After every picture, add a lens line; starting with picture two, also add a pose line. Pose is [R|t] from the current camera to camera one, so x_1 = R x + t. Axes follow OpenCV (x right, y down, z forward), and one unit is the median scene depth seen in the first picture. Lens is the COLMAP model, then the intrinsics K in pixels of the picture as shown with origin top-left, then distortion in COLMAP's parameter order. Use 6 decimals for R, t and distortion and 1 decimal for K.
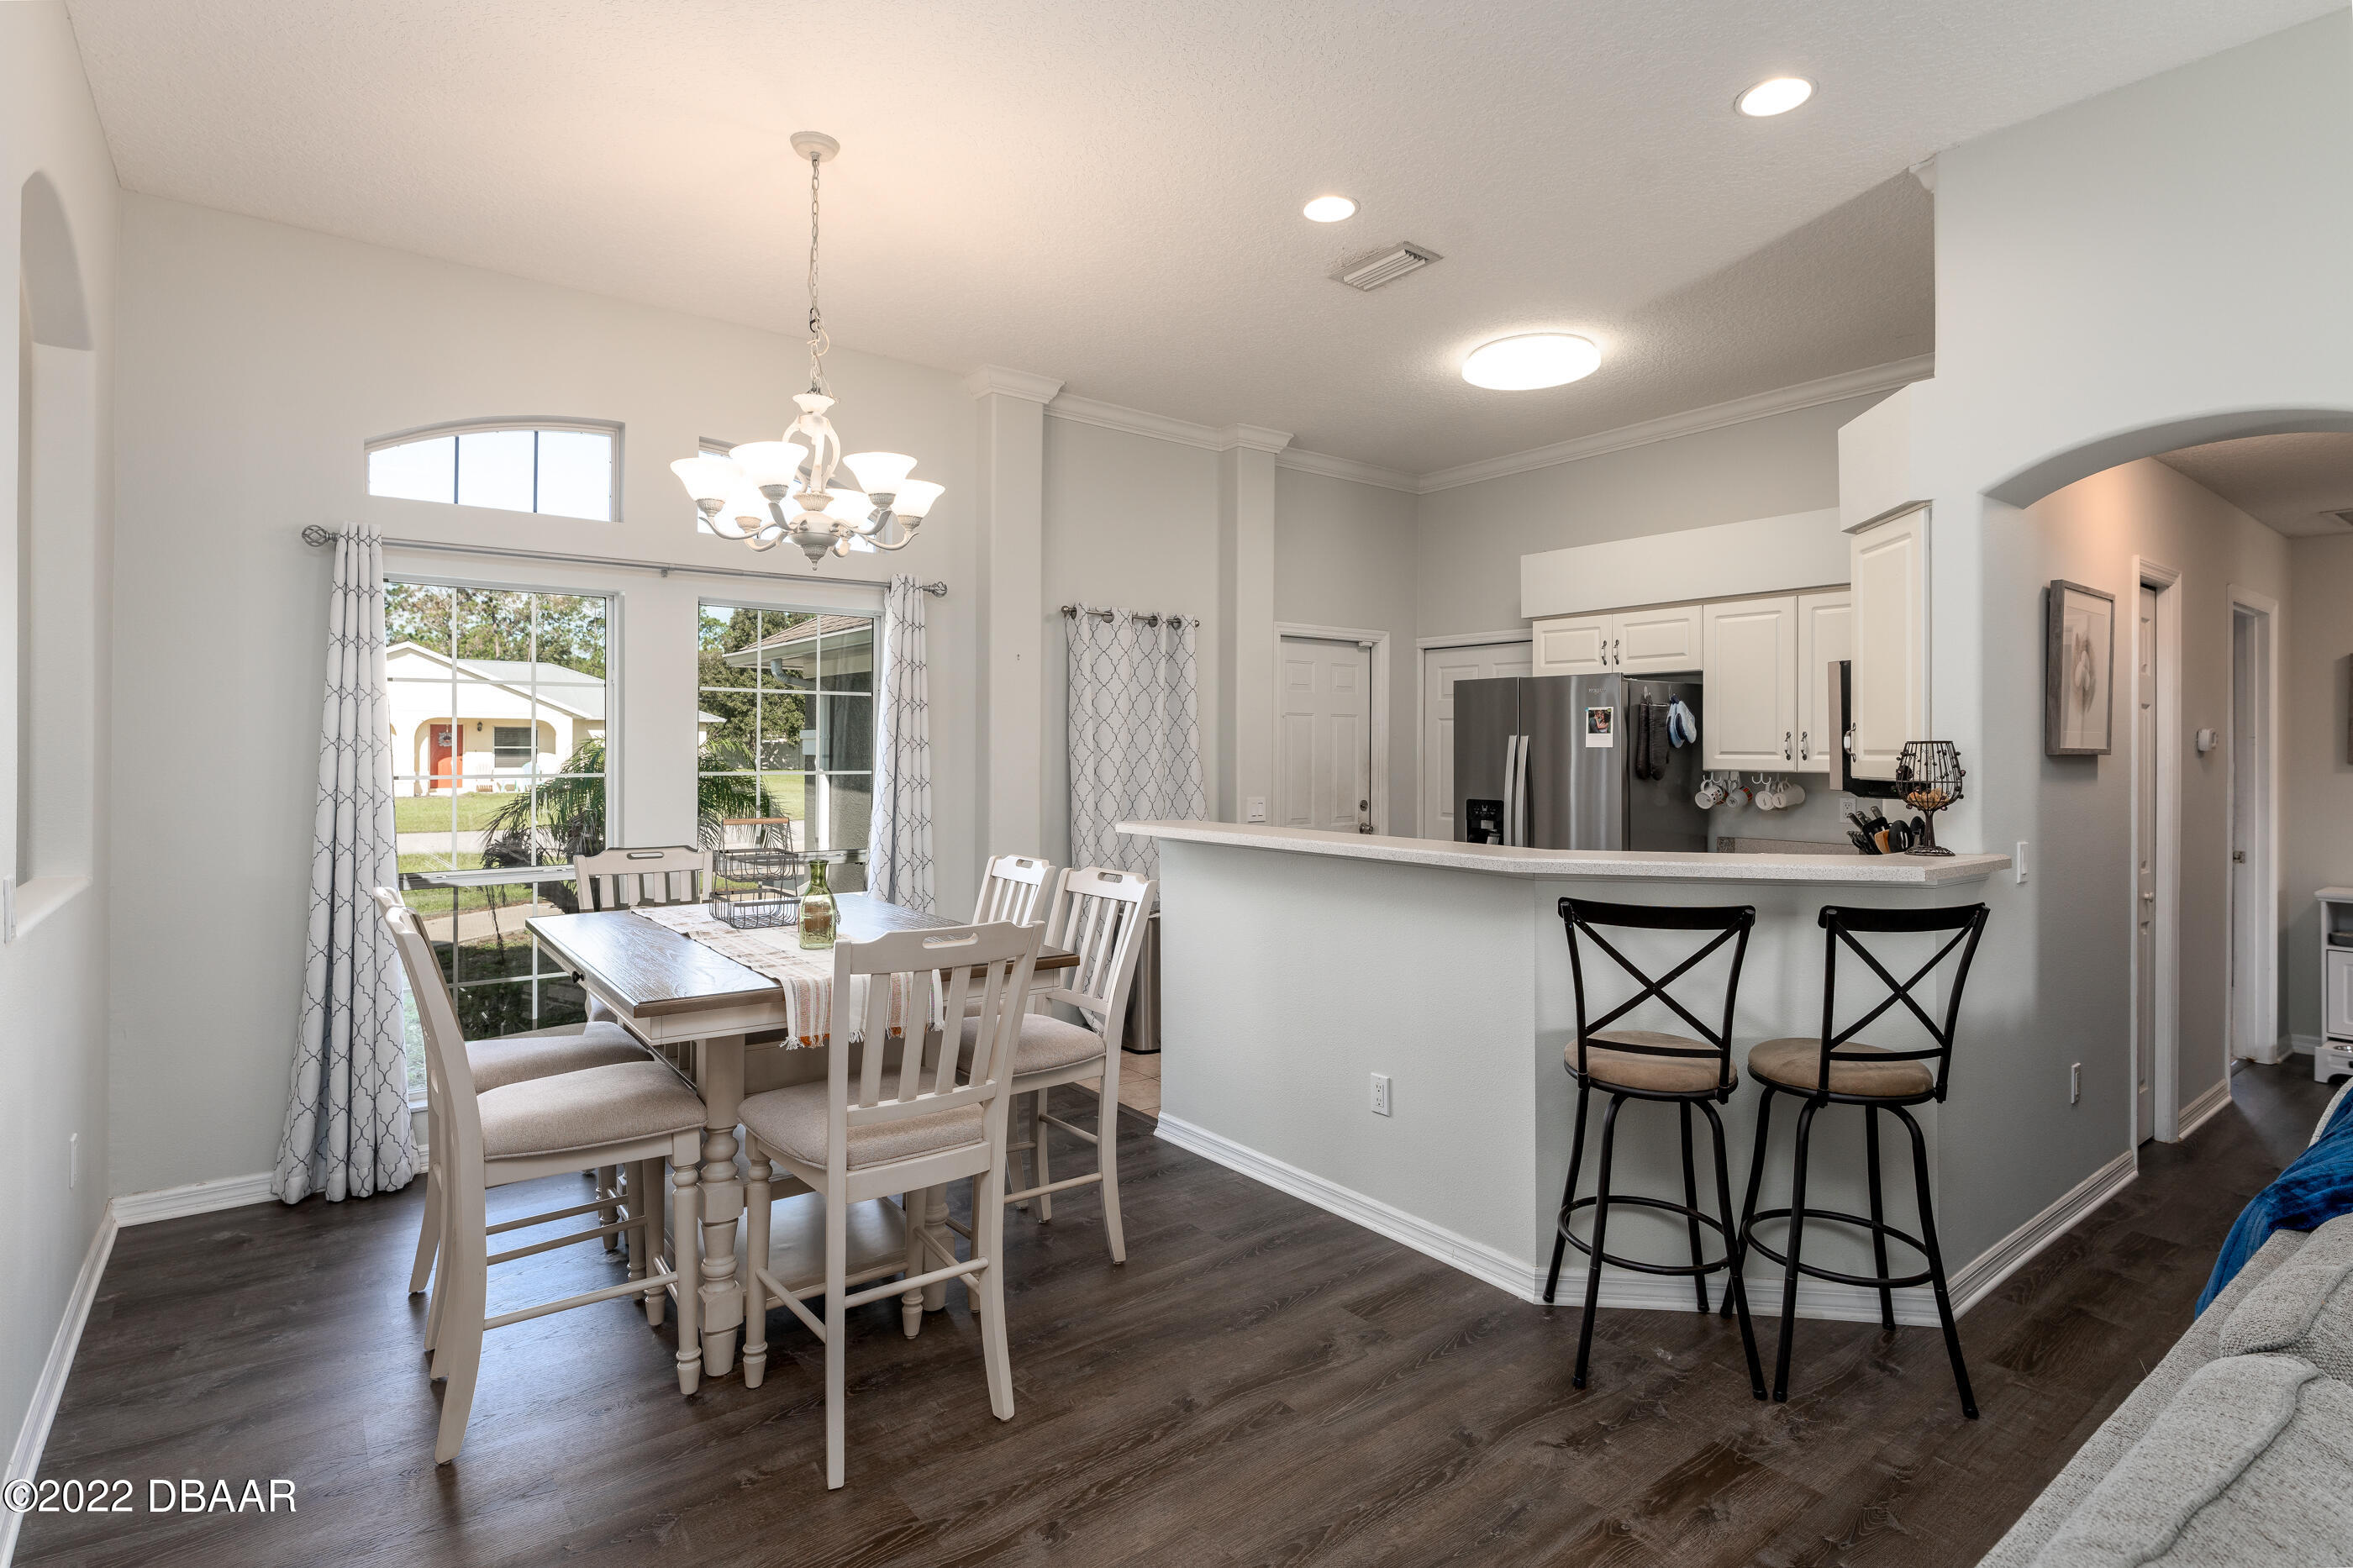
lens RADIAL K [[1170.9, 0, 1191.7], [0, 1170.9, 740.8], [0, 0, 1]] dist [0.006566, -0.003646]
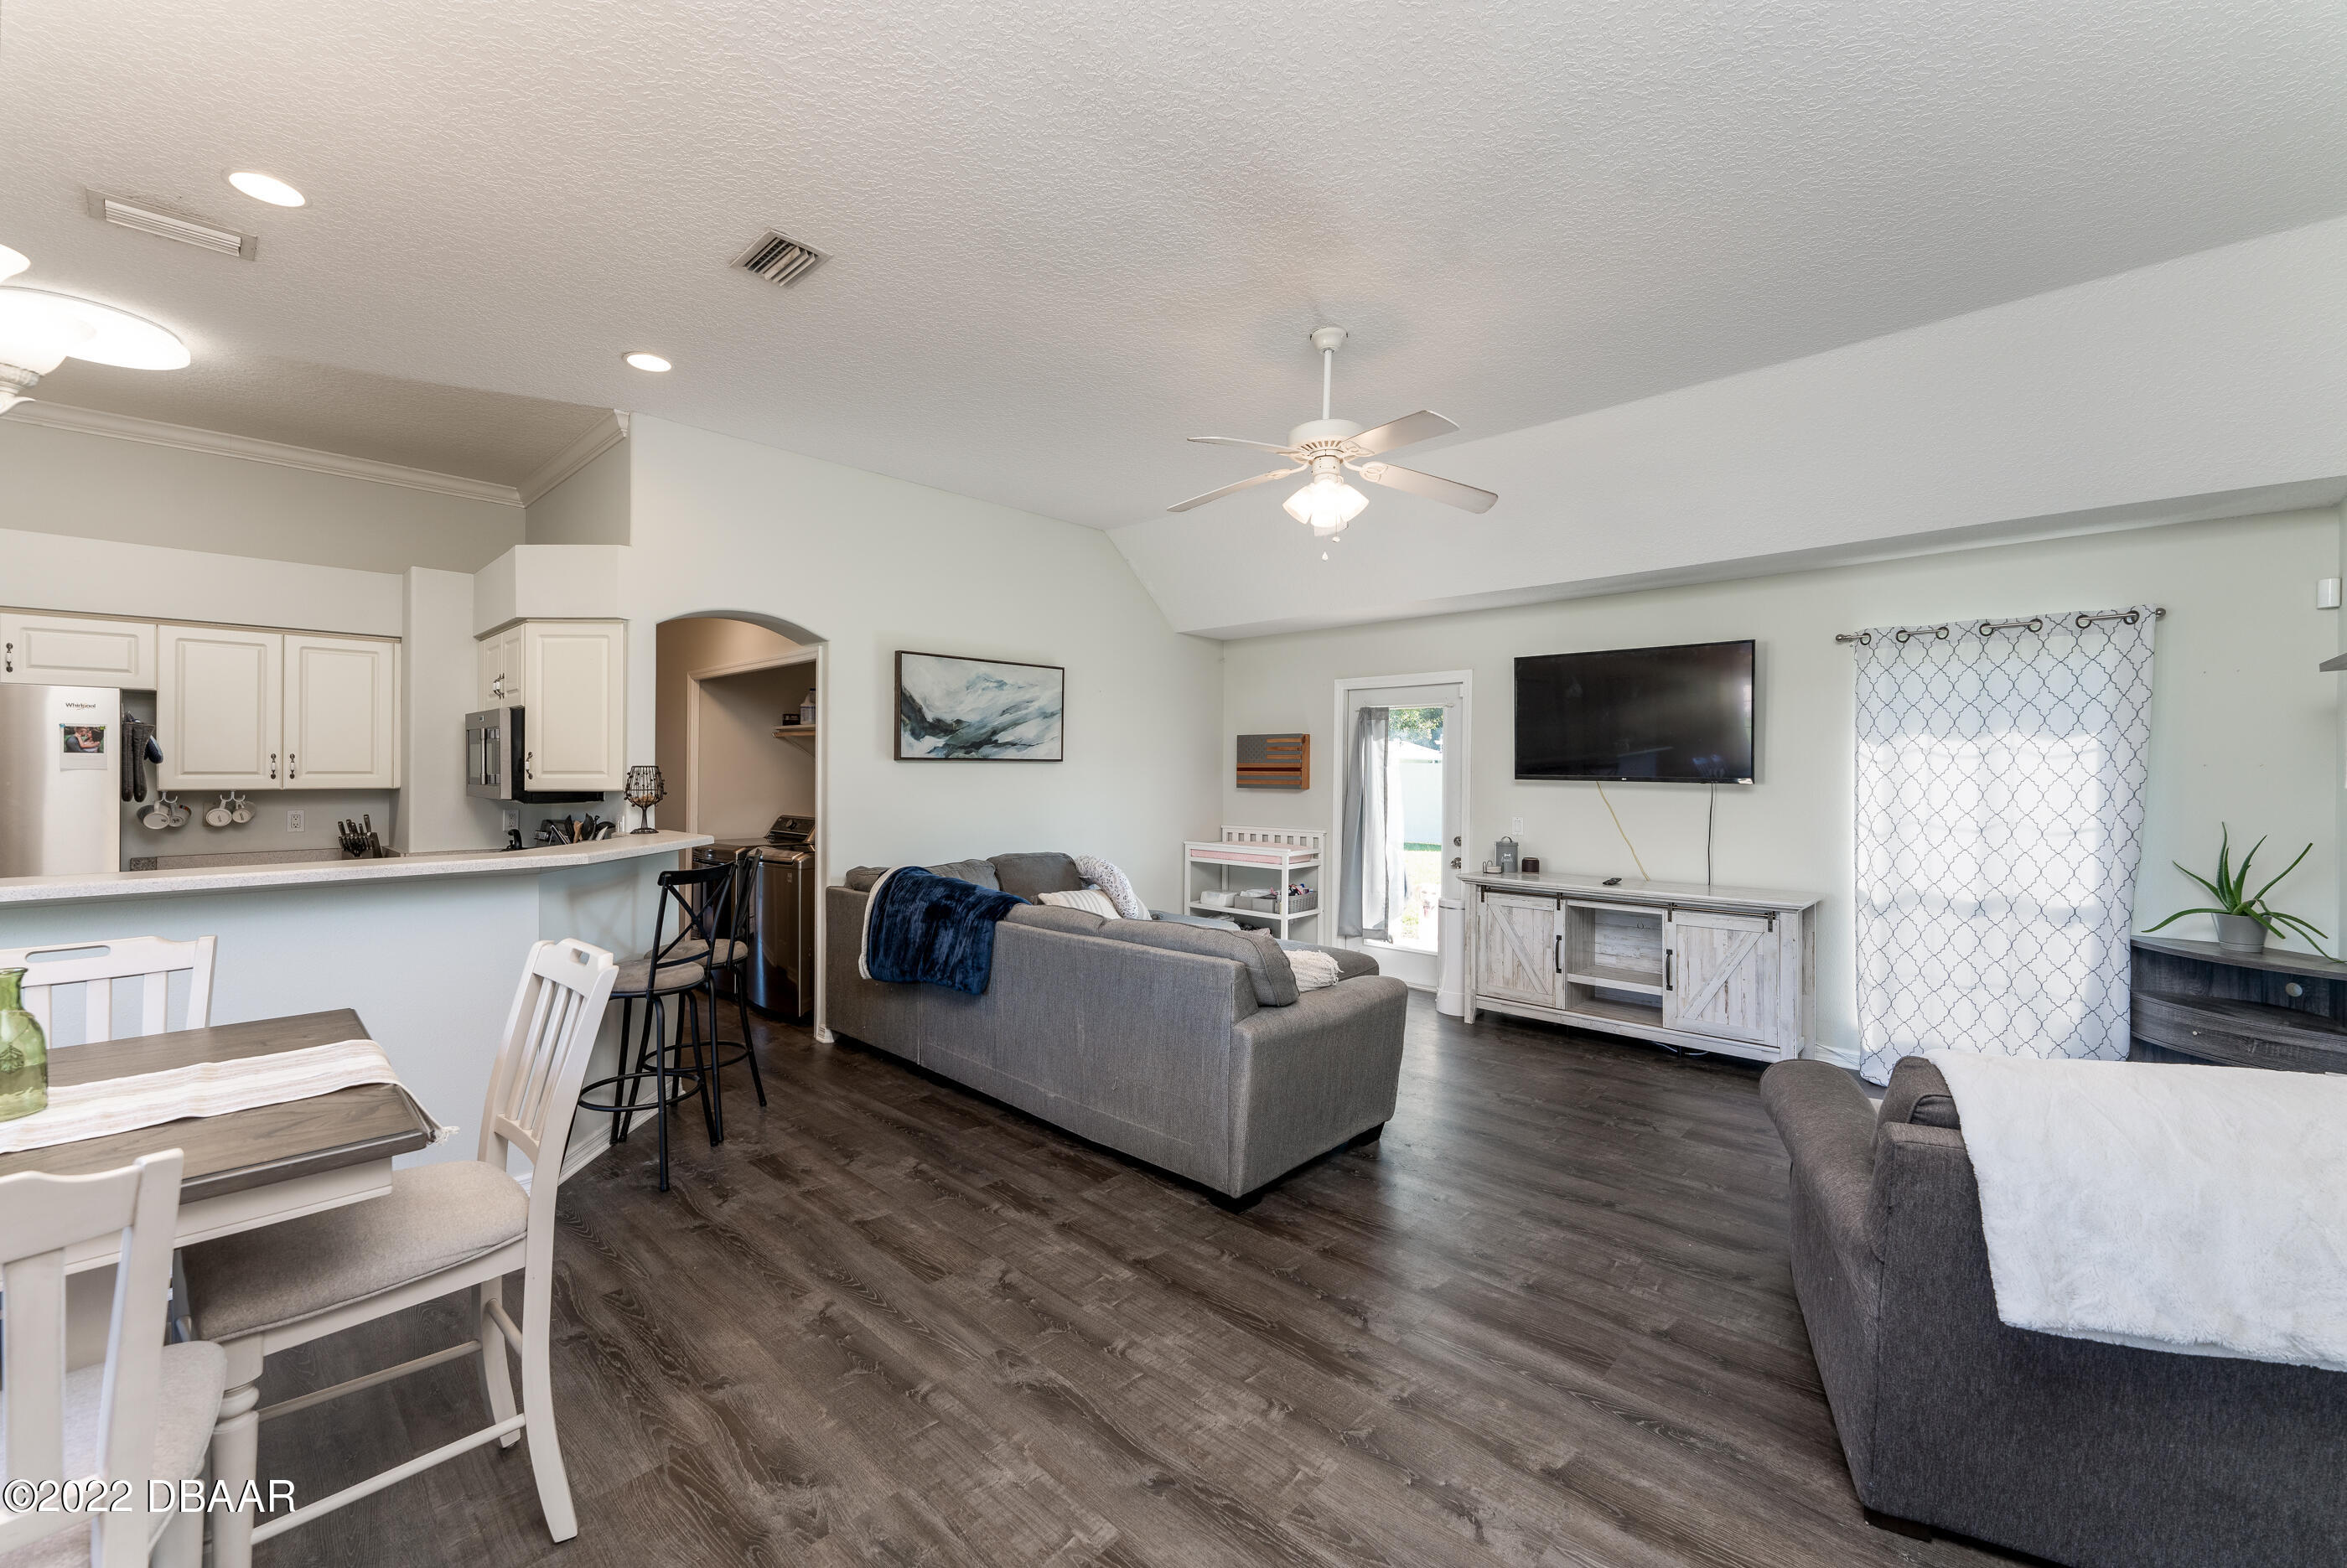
lens RADIAL K [[951.6, 0, 1149.1], [0, 951.6, 770.2], [0, 0, 1]] dist [0.002760, 0.001458]
pose [[-0.127155, -0.006634, 0.991861, -0.588285], [-0.008829, 0.999946, 0.005556, -0.005374], [-0.991844, -0.008051, -0.127207, 0.323460]]
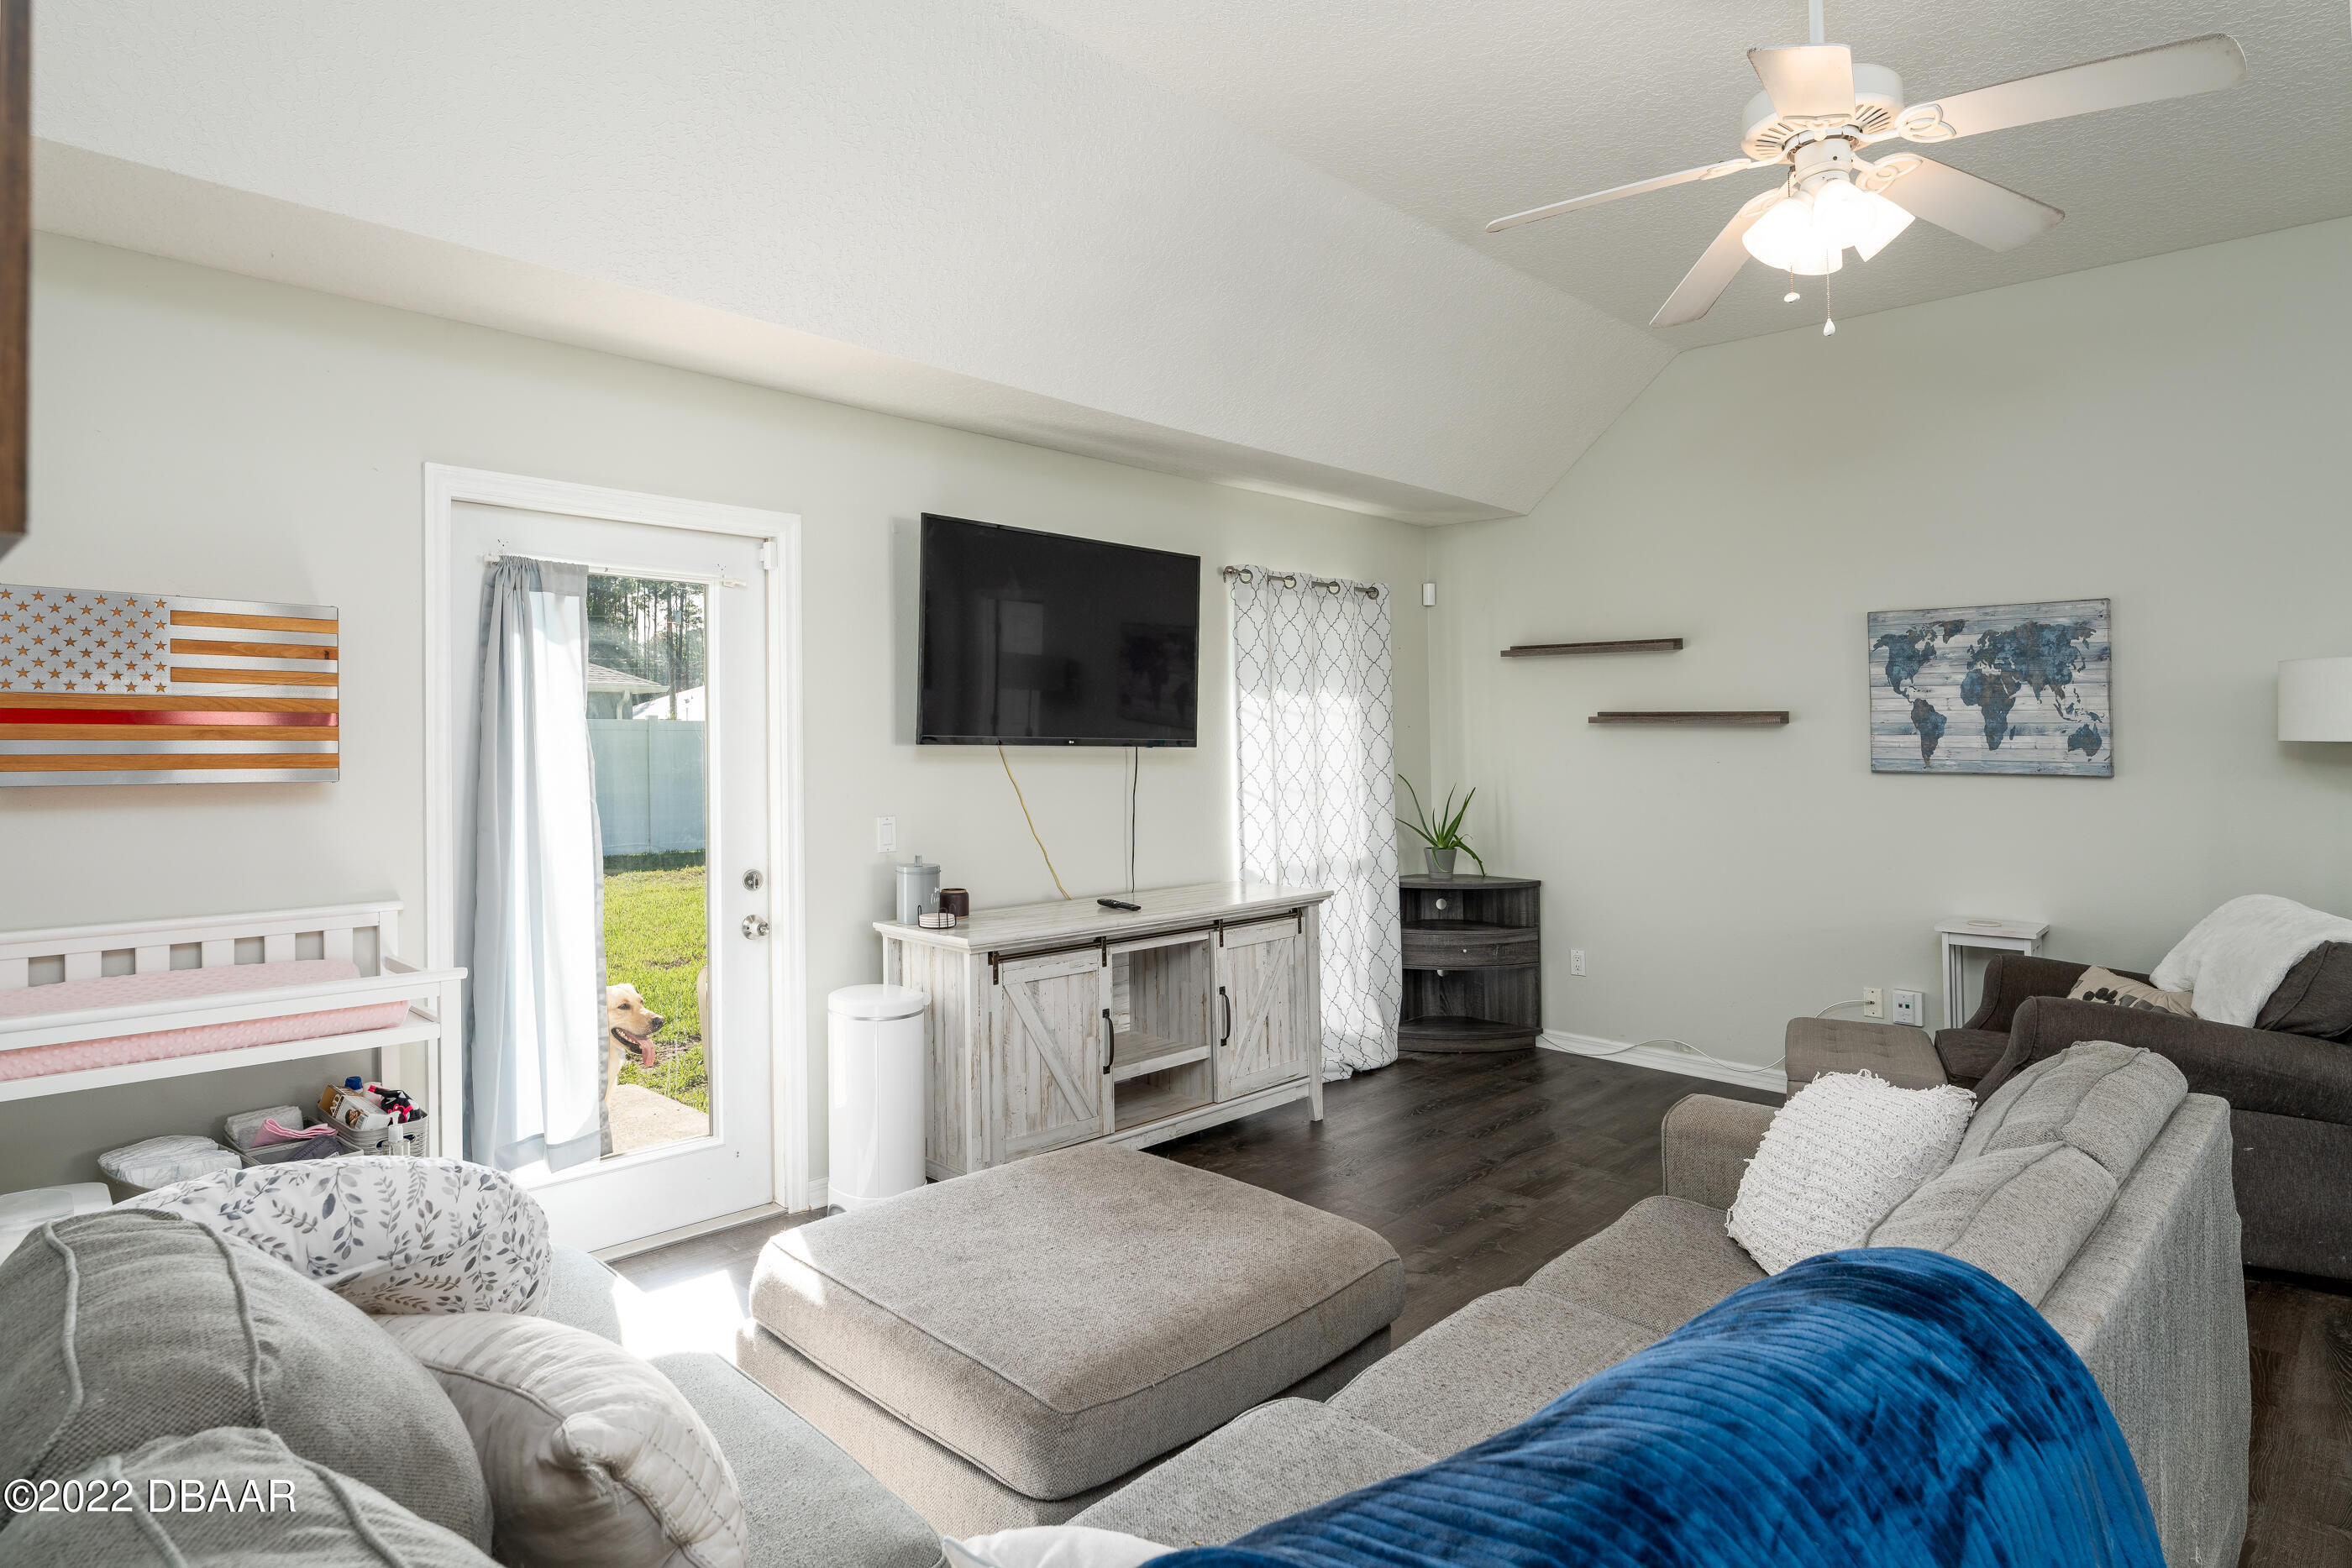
lens RADIAL K [[1279.8, 0, 1210.6], [0, 1279.8, 710.1], [0, 0, 1]] dist [-0.001082, 0.002343]
pose [[-0.991364, -0.009130, -0.130824, 0.531010], [-0.005125, 0.999509, -0.030912, 0.012401], [0.131042, -0.029974, -0.990924, 0.594663]]
